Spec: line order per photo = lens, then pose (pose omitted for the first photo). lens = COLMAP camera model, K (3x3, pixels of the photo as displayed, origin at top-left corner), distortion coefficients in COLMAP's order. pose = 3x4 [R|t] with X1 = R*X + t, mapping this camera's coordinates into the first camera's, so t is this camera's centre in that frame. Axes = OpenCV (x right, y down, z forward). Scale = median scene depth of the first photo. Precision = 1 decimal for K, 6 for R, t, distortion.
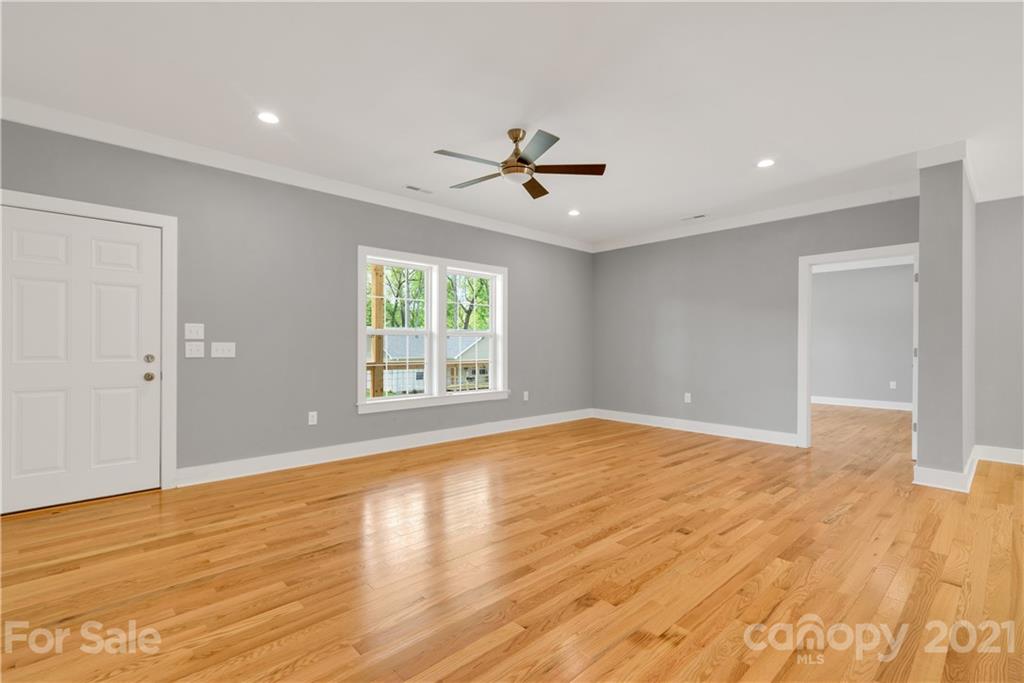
lens RADIAL K [[466.4, 0, 512.9], [0, 466.4, 344.1], [0, 0, 1]] dist [0.009572, 0.000134]
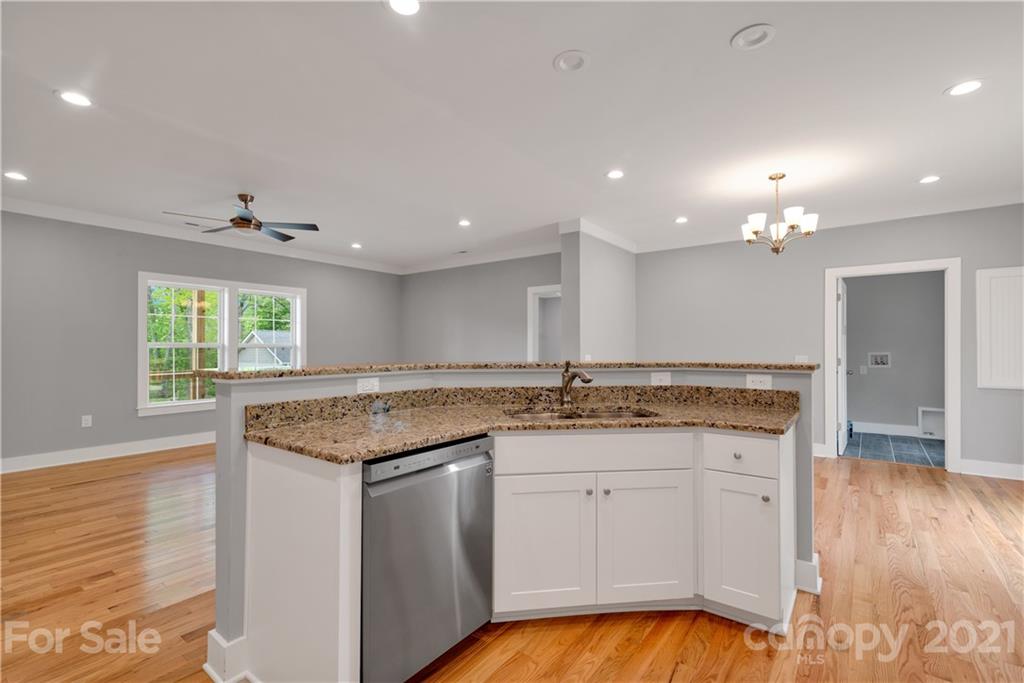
lens RADIAL K [[469.4, 0, 519.5], [0, 469.4, 345.9], [0, 0, 1]] dist [0.014510, -0.000015]
pose [[0.984638, -0.001929, 0.174597, 0.505982], [0.002518, 0.999992, -0.003152, -0.025444], [-0.174590, 0.003543, 0.984635, -0.416829]]
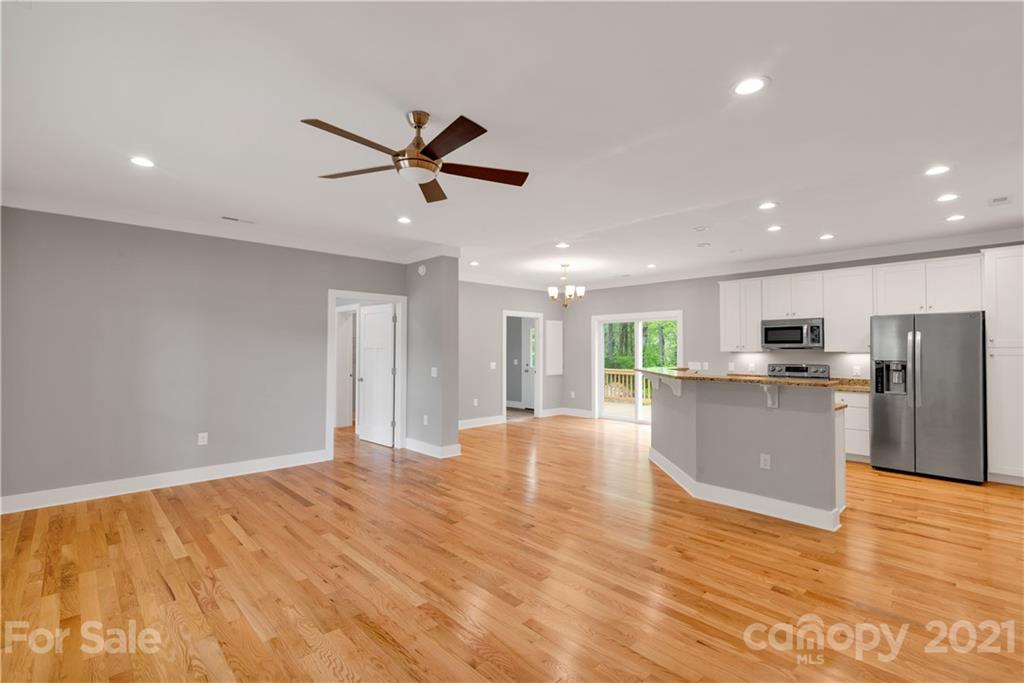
lens RADIAL K [[466.4, 0, 513.2], [0, 466.4, 336.6], [0, 0, 1]] dist [0.009572, 0.000134]
pose [[-0.001409, 0.025011, 0.999686, -0.709357], [-0.005280, 0.999673, -0.025018, -0.067556], [-0.999985, -0.005314, -0.001276, 0.793282]]
